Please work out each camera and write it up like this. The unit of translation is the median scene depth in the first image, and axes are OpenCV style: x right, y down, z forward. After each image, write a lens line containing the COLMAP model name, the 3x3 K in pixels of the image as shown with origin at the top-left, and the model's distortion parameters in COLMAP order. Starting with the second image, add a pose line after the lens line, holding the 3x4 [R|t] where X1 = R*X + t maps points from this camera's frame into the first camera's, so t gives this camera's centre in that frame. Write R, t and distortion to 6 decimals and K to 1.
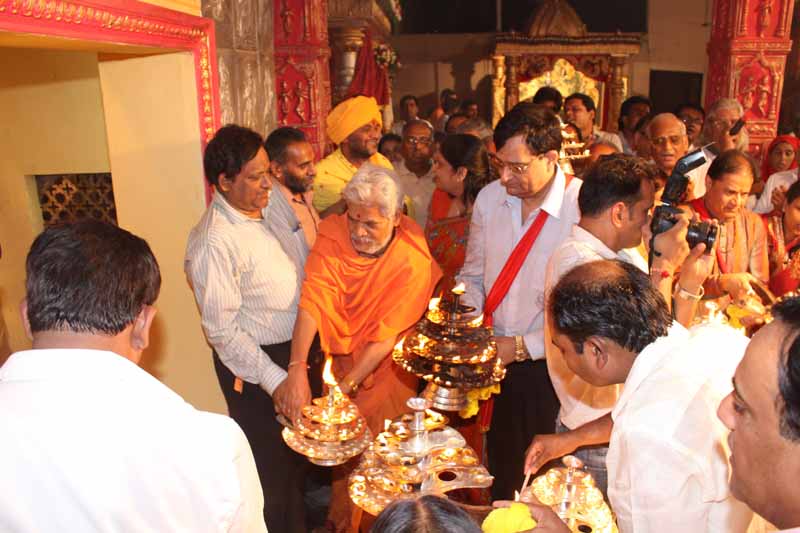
lens RADIAL K [[673.9, 0, 396.4], [0, 673.9, 271.3], [0, 0, 1]] dist [-0.153887, 0.131246]
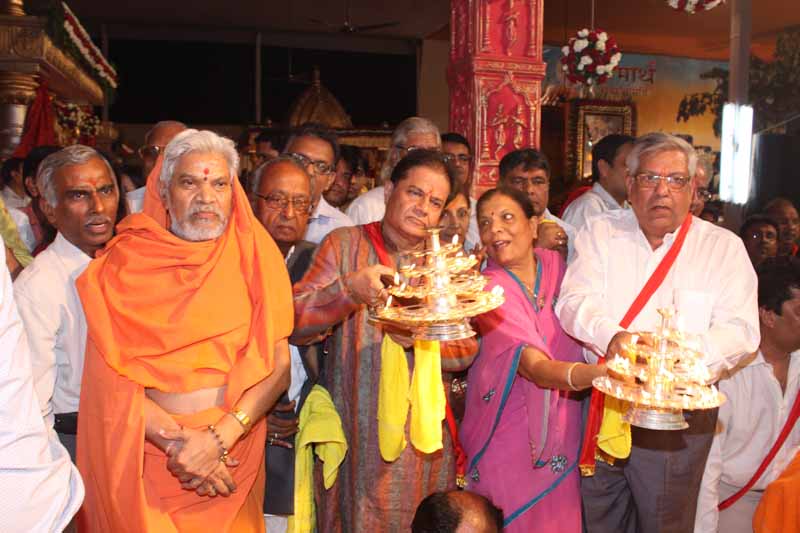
lens RADIAL K [[719.7, 0, 409.6], [0, 719.7, 260.1], [0, 0, 1]] dist [-0.124702, 0.103186]
pose [[0.947448, -0.006113, 0.319850, 0.178953], [0.064902, 0.982699, -0.173468, 0.013693], [-0.313256, 0.185111, 0.931453, 0.289602]]
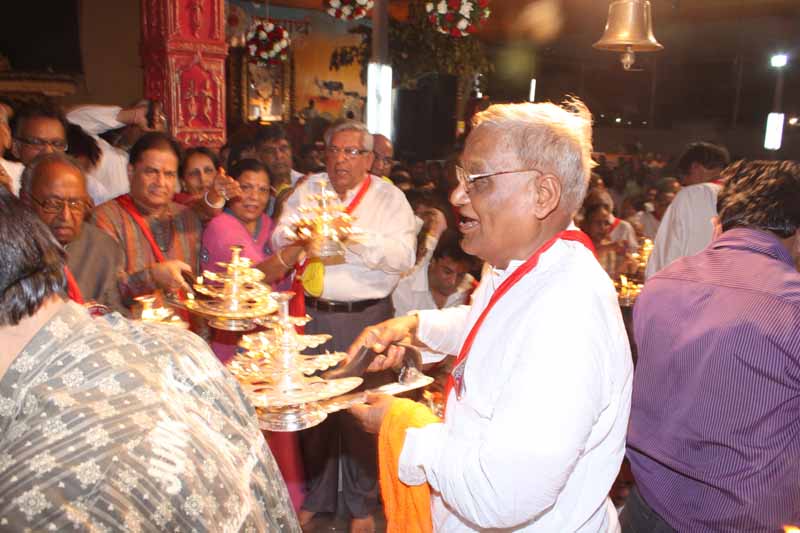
lens RADIAL K [[673.9, 0, 393.9], [0, 673.9, 264.5], [0, 0, 1]] dist [-0.153887, 0.131246]
pose [[0.712594, -0.112712, 0.692463, 0.090898], [0.171029, 0.985142, -0.015649, 0.009977], [-0.680411, 0.129583, 0.721283, 0.189883]]
